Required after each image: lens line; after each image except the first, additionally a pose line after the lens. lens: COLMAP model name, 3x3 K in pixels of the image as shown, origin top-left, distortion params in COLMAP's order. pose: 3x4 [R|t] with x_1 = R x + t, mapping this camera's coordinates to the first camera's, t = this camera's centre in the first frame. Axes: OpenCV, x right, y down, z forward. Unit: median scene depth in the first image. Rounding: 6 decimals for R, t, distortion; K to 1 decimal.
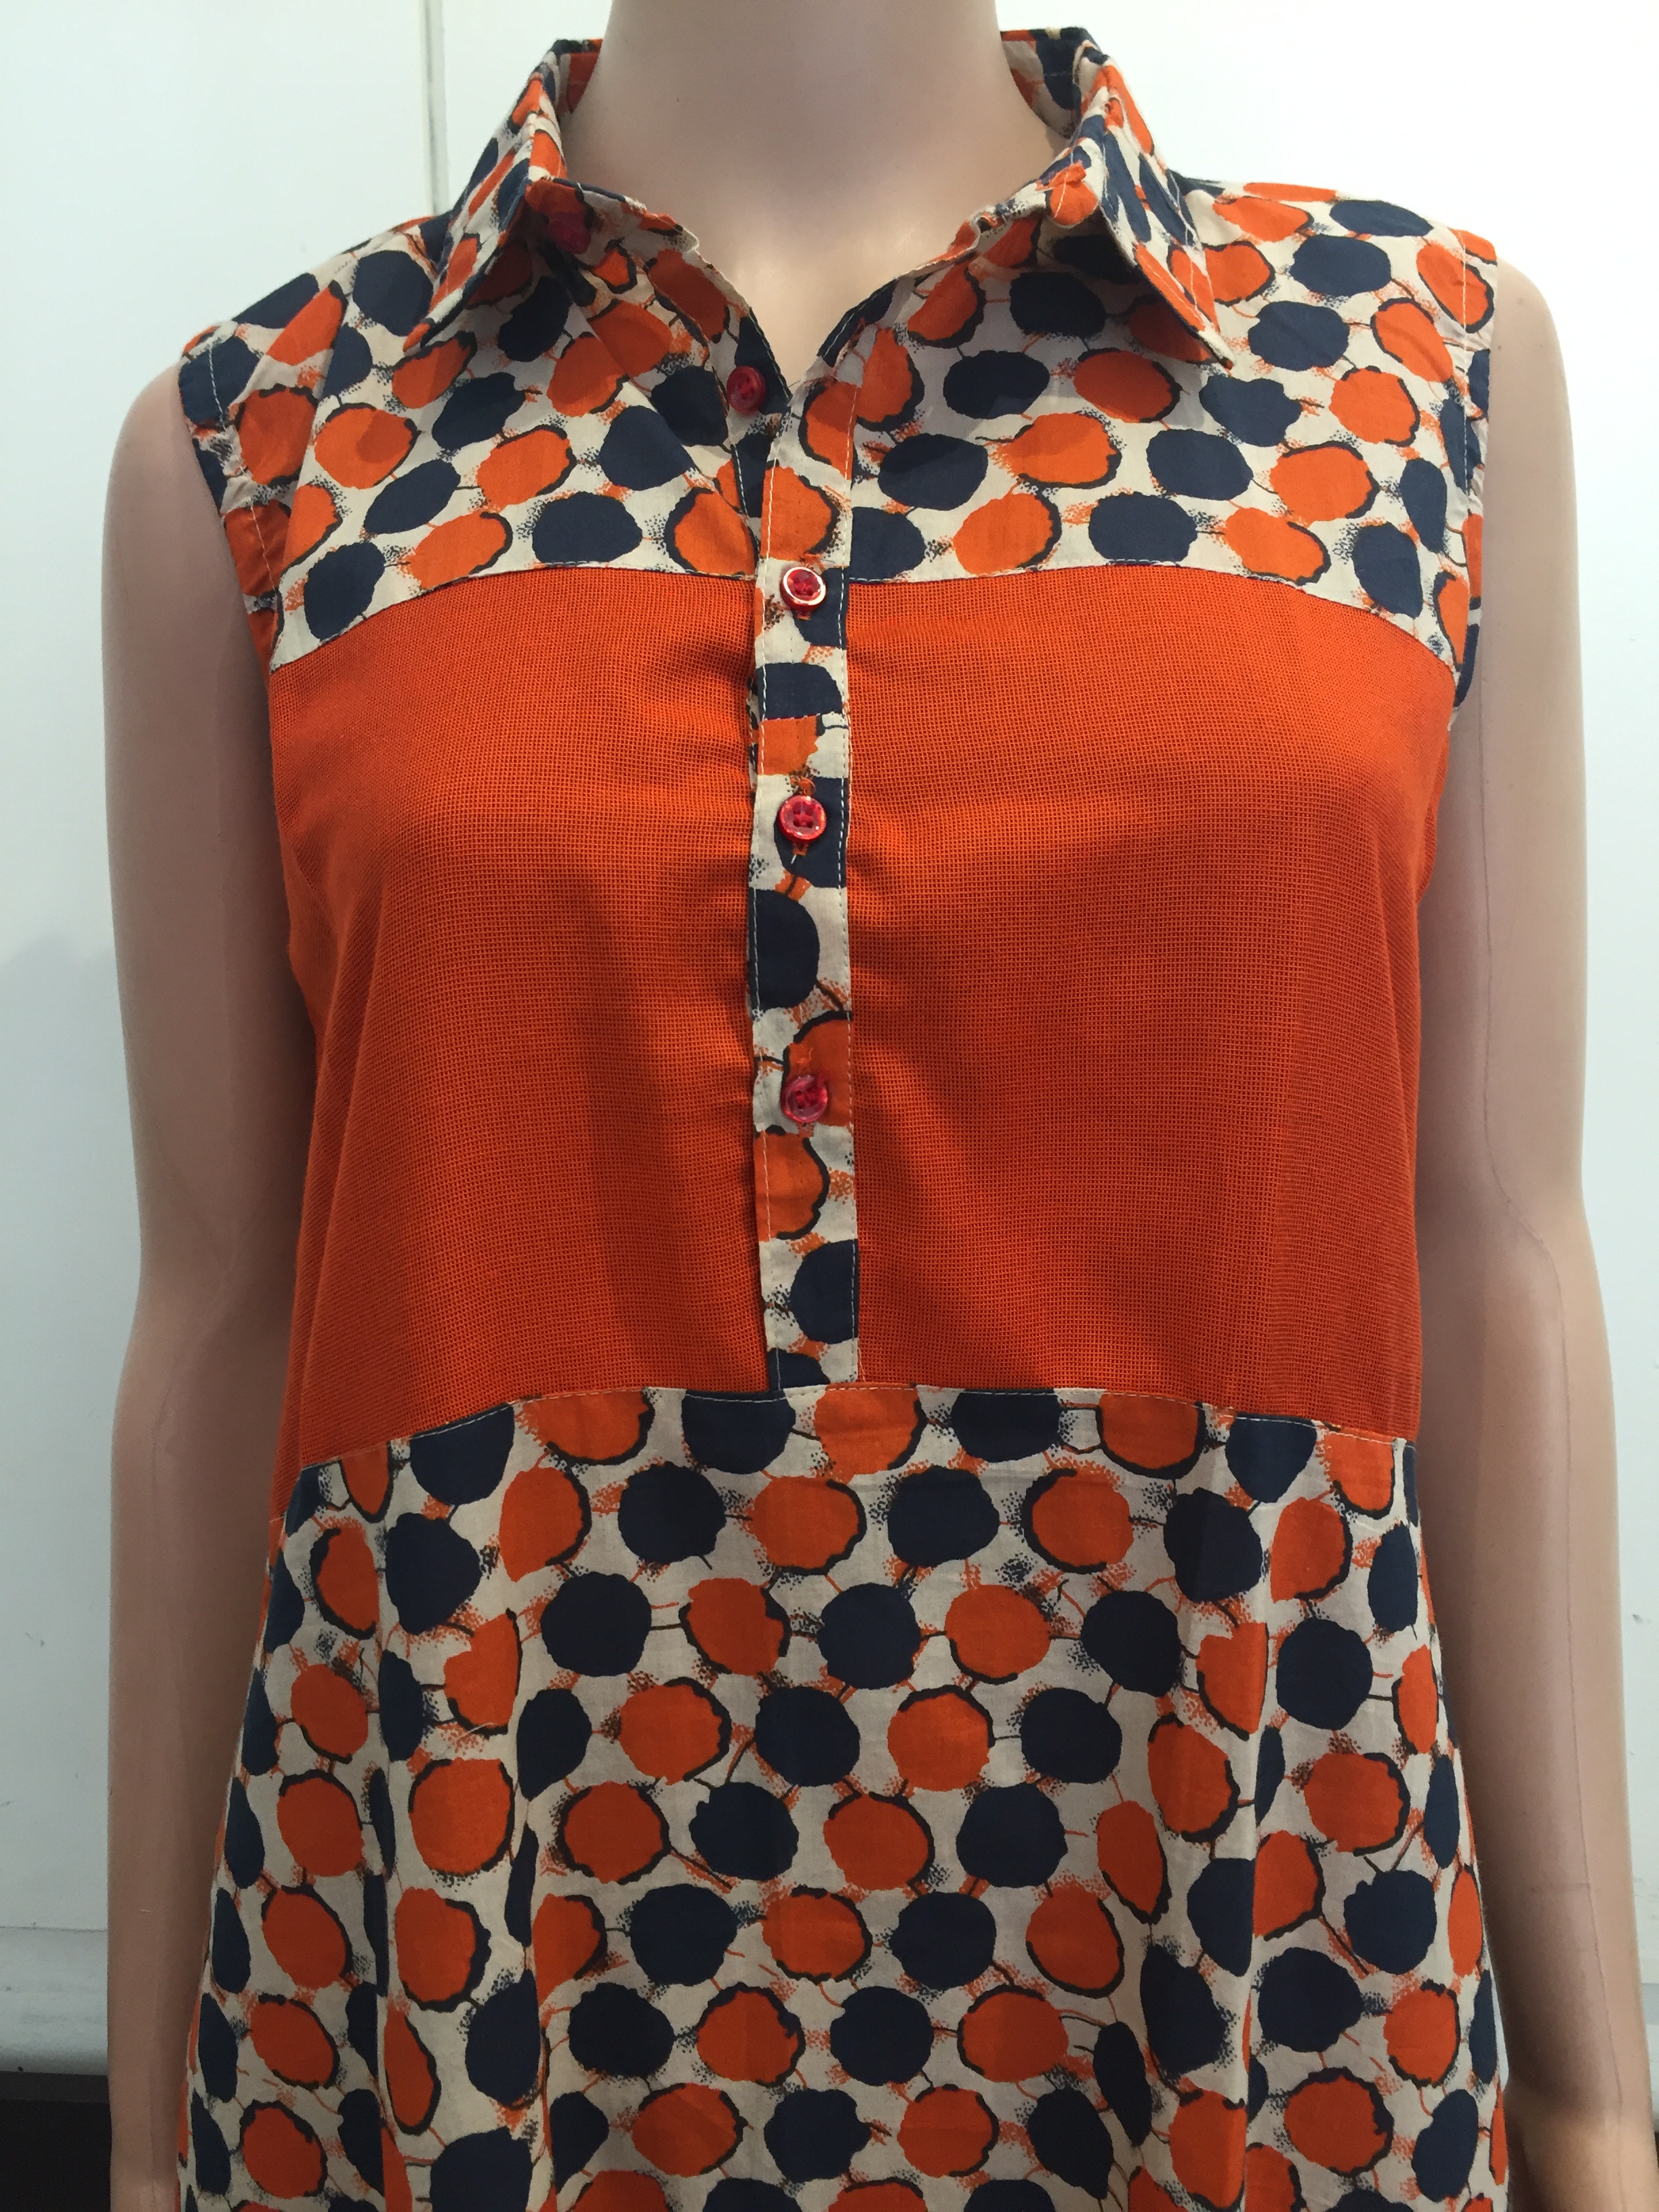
lens RADIAL K [[1981.5, 0, 862.4], [0, 1981.5, 1060.9], [0, 0, 1]] dist [0.074630, -0.119154]
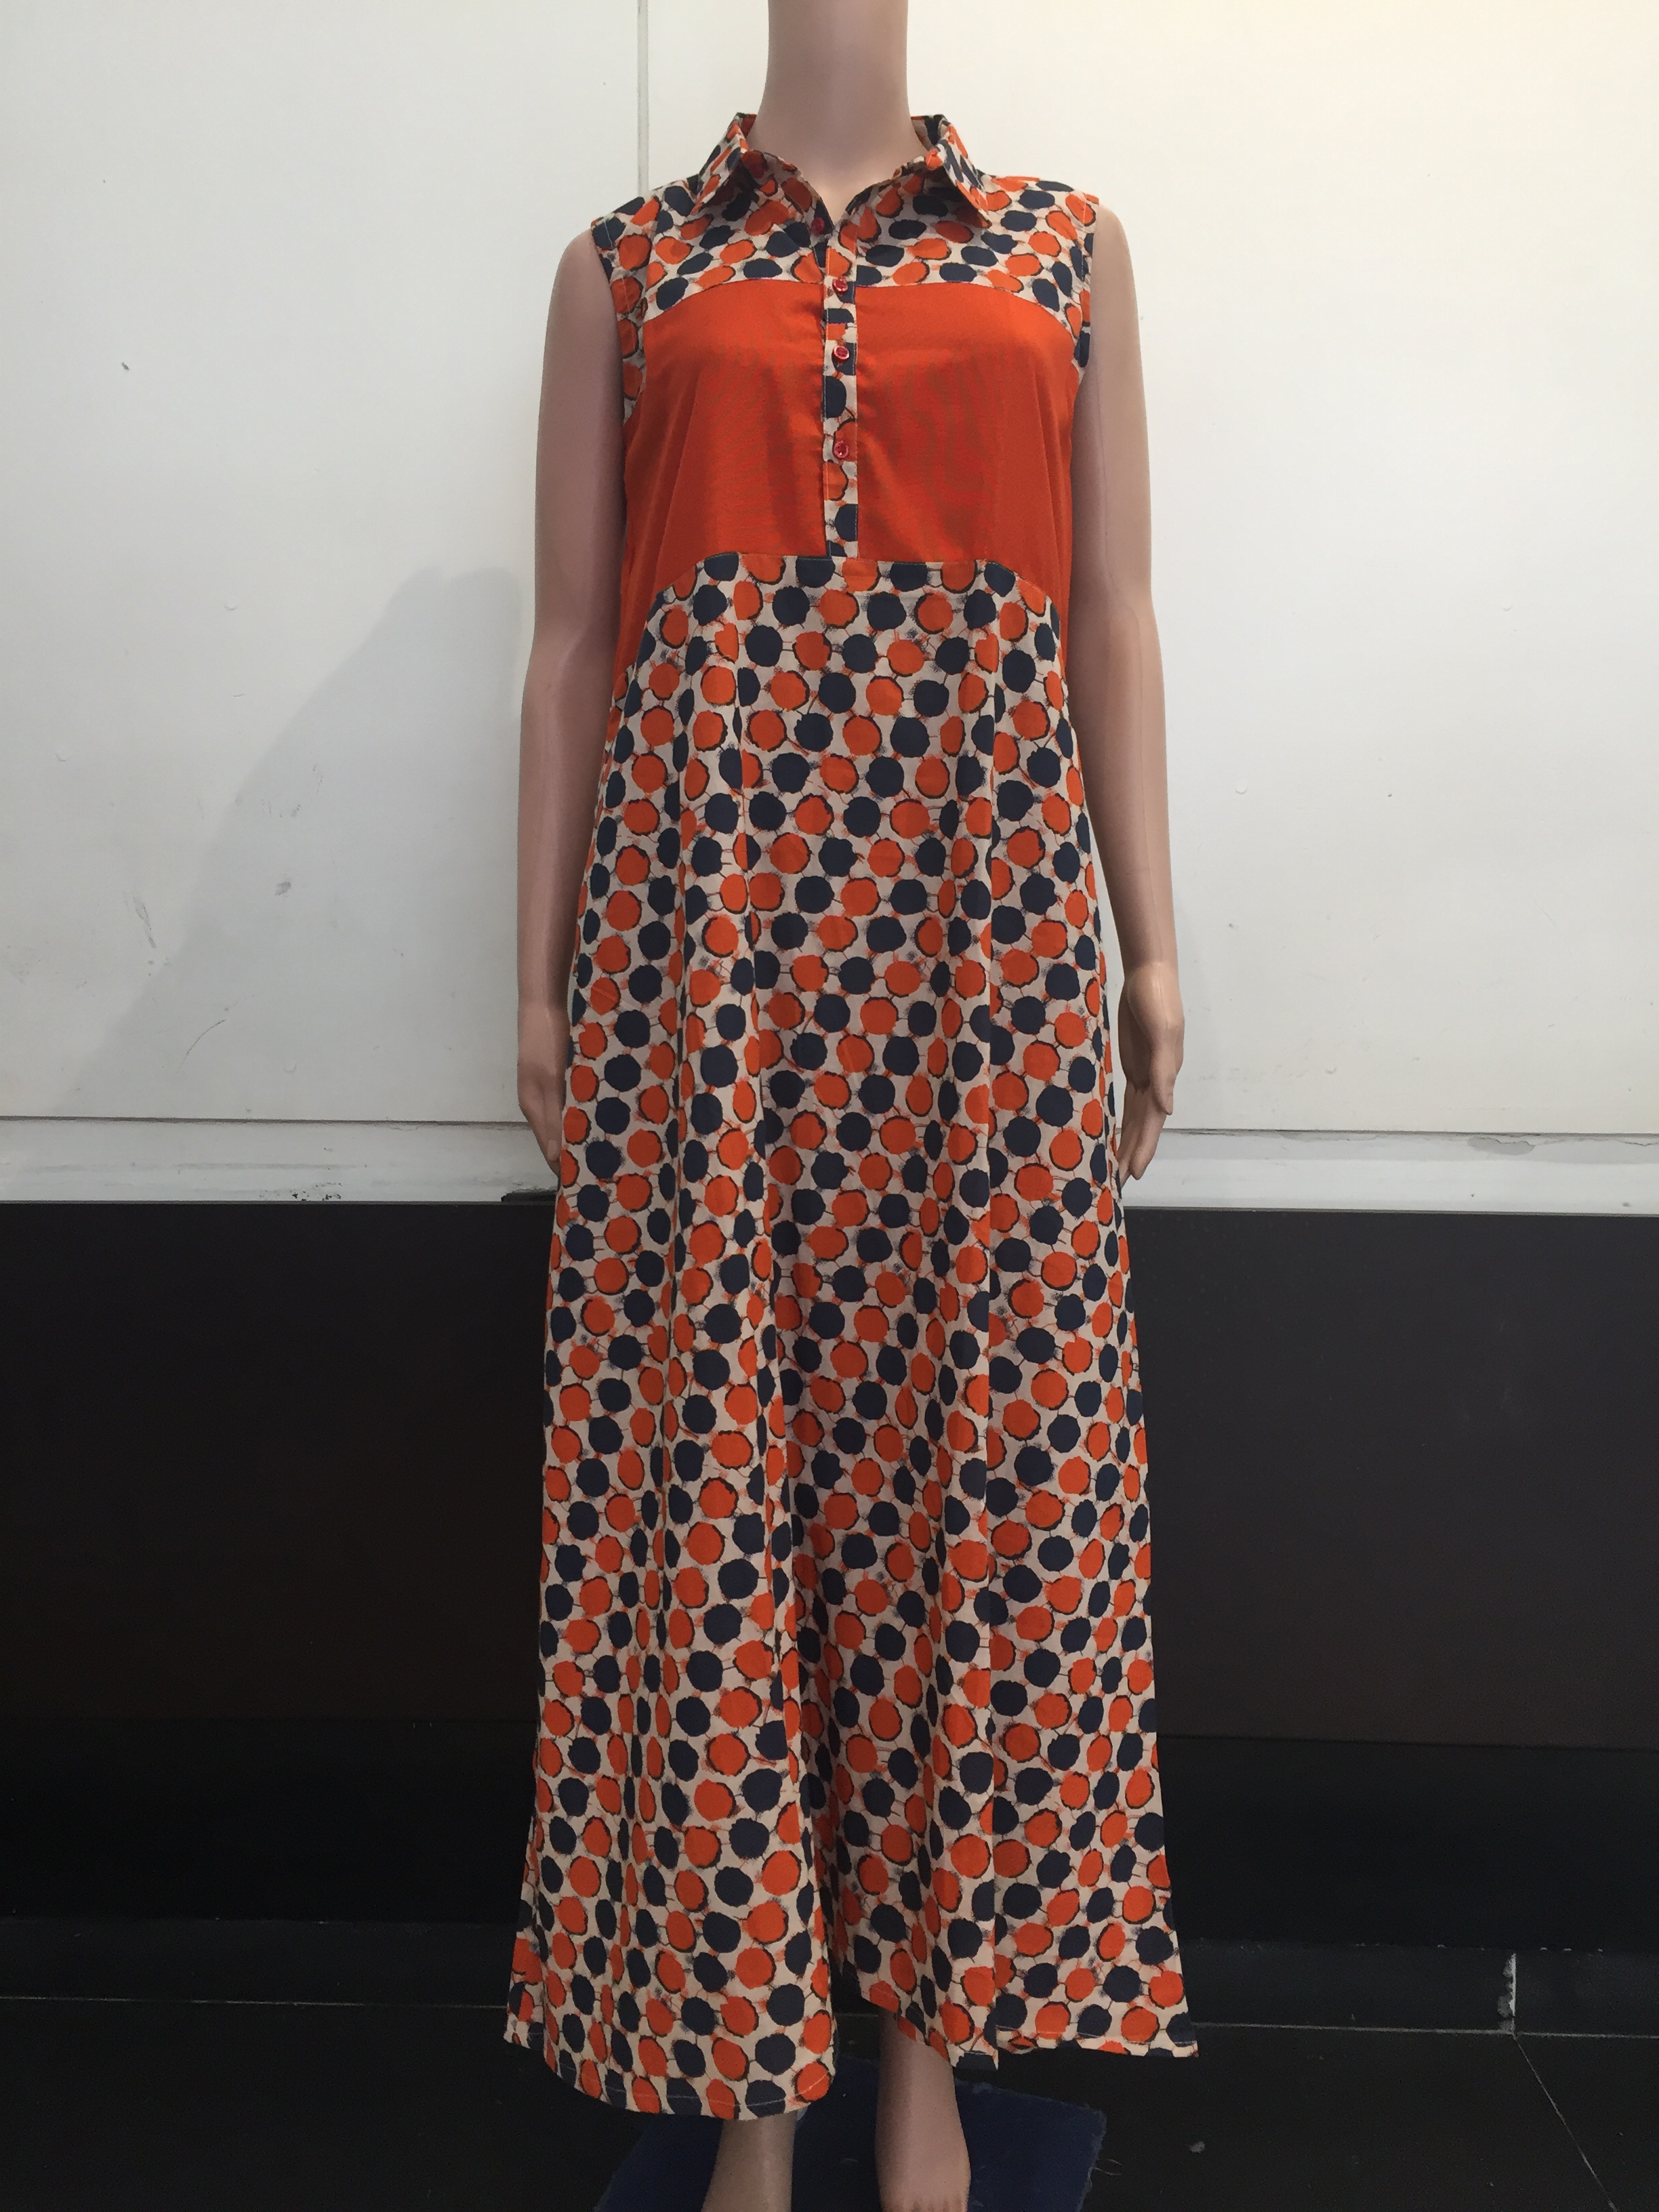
lens RADIAL K [[1981.5, 0, 874.7], [0, 1981.5, 1088.1], [0, 0, 1]] dist [0.074630, -0.119154]
pose [[0.998978, 0.010008, 0.044087, -0.091403], [-0.006505, 0.996861, -0.078901, 1.097694], [-0.044739, 0.078534, 0.995907, -1.715947]]
